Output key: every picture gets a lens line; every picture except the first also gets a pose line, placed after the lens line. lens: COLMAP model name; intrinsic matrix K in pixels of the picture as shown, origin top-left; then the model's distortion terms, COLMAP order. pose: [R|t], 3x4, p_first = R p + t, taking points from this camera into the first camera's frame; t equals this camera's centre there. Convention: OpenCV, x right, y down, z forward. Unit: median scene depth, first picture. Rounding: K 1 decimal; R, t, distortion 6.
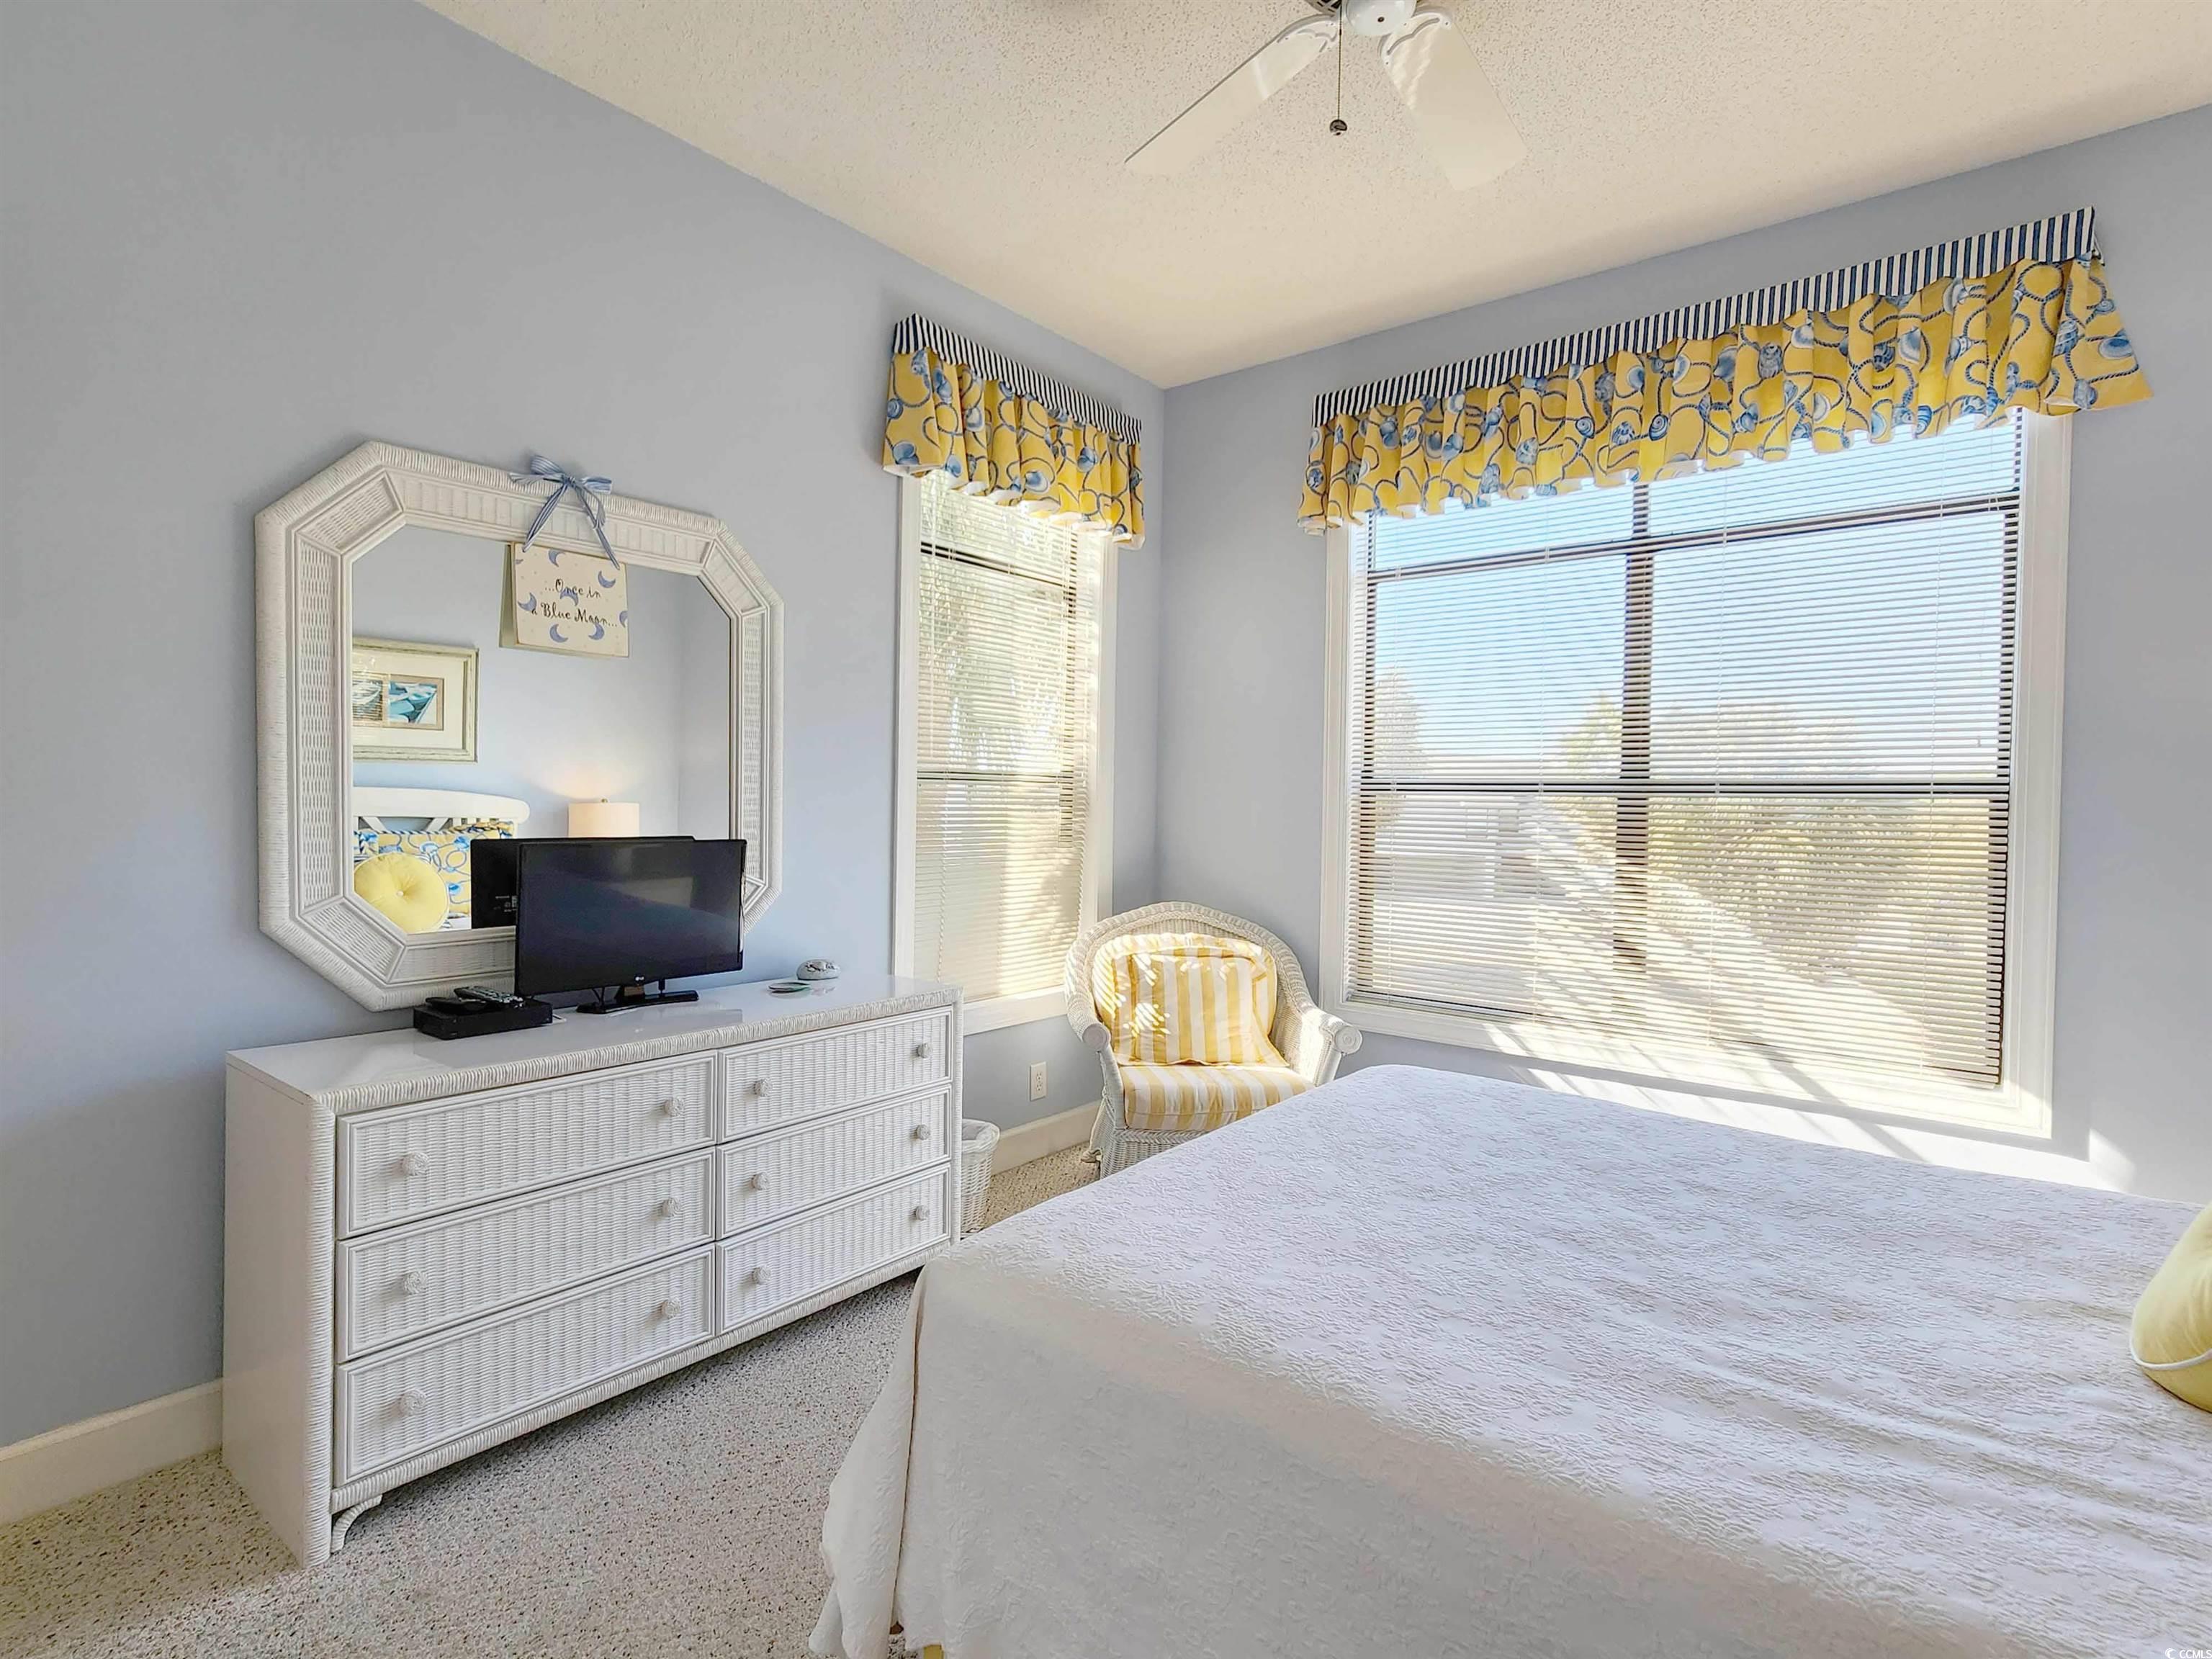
lens RADIAL K [[1102.6, 0, 1101.0], [0, 1102.6, 823.3], [0, 0, 1]] dist [-0.000579, 0.001374]
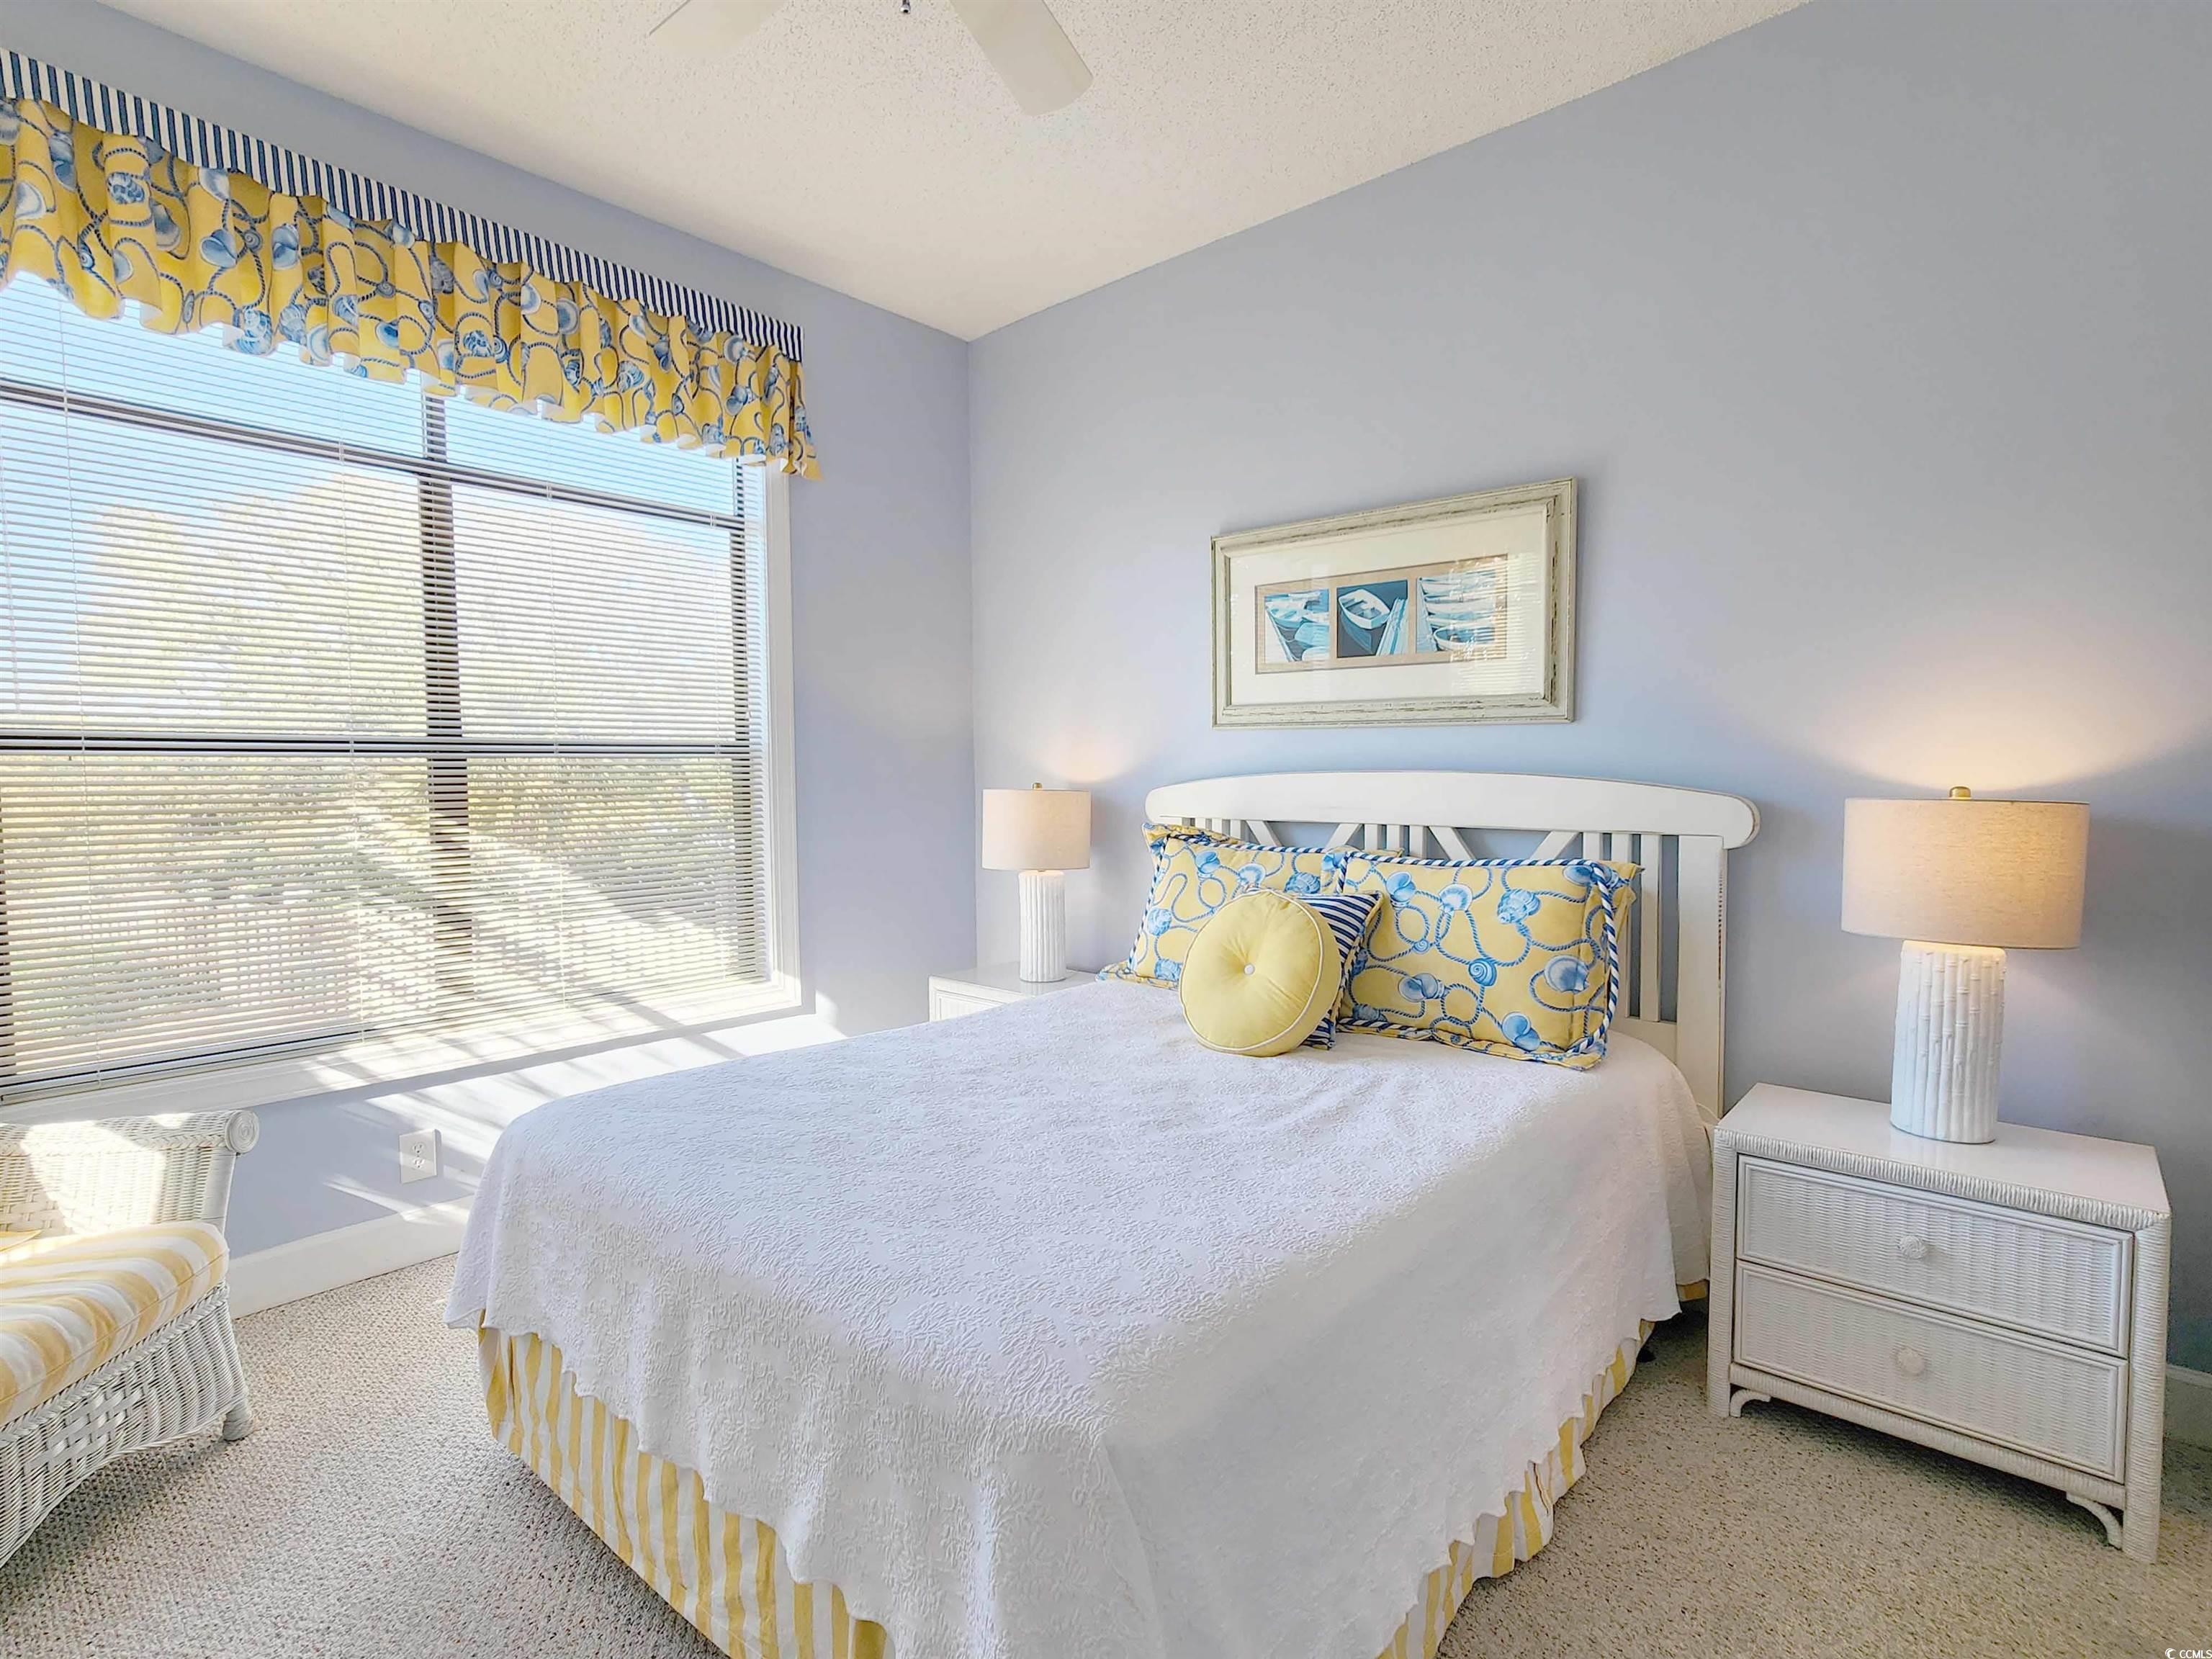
lens RADIAL K [[1102.6, 0, 1101.0], [0, 1102.6, 823.3], [0, 0, 1]] dist [-0.000579, 0.001374]
pose [[0.039991, -0.067090, 0.996945, -0.416053], [0.022839, 0.997544, 0.066214, -0.019474], [-0.998939, 0.020121, 0.041425, 0.485843]]
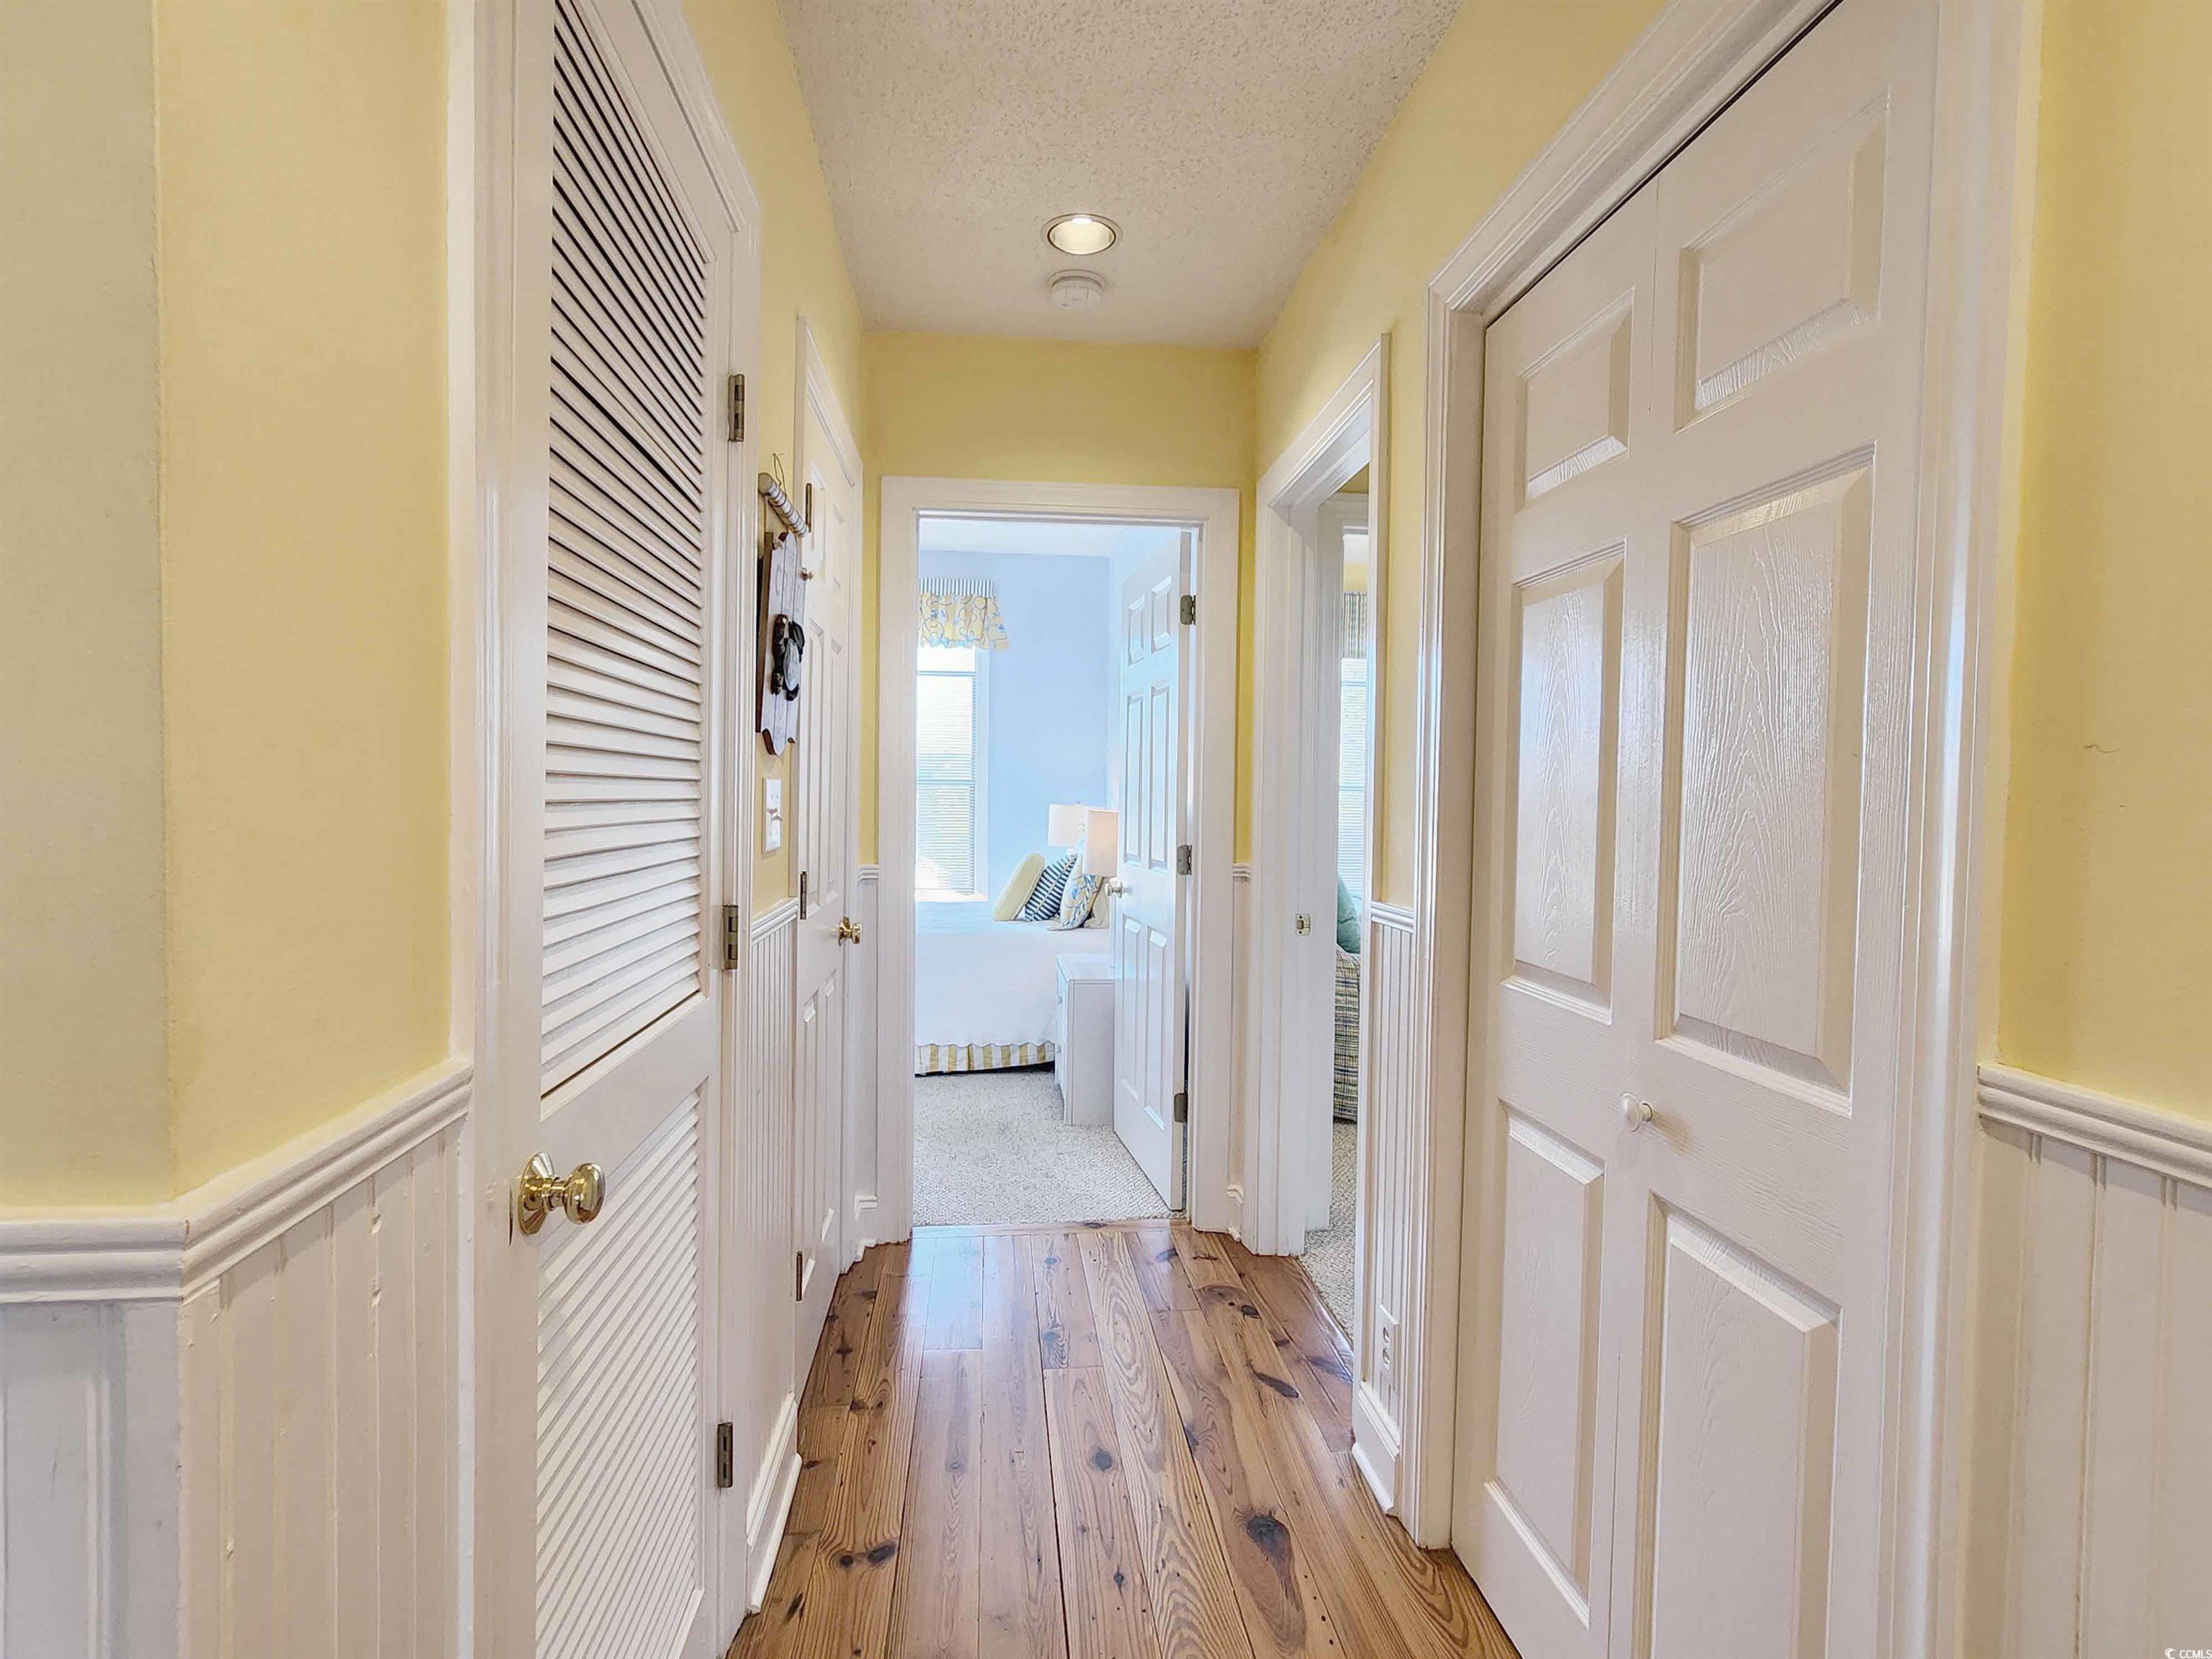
lens RADIAL K [[1102.6, 0, 1101.0], [0, 1102.6, 823.3], [0, 0, 1]] dist [-0.000579, 0.001374]
pose [[0.693508, -0.027452, 0.719925, -0.839398], [0.014790, 0.999606, 0.023870, 0.012445], [-0.720297, -0.005907, 0.693641, -1.014772]]
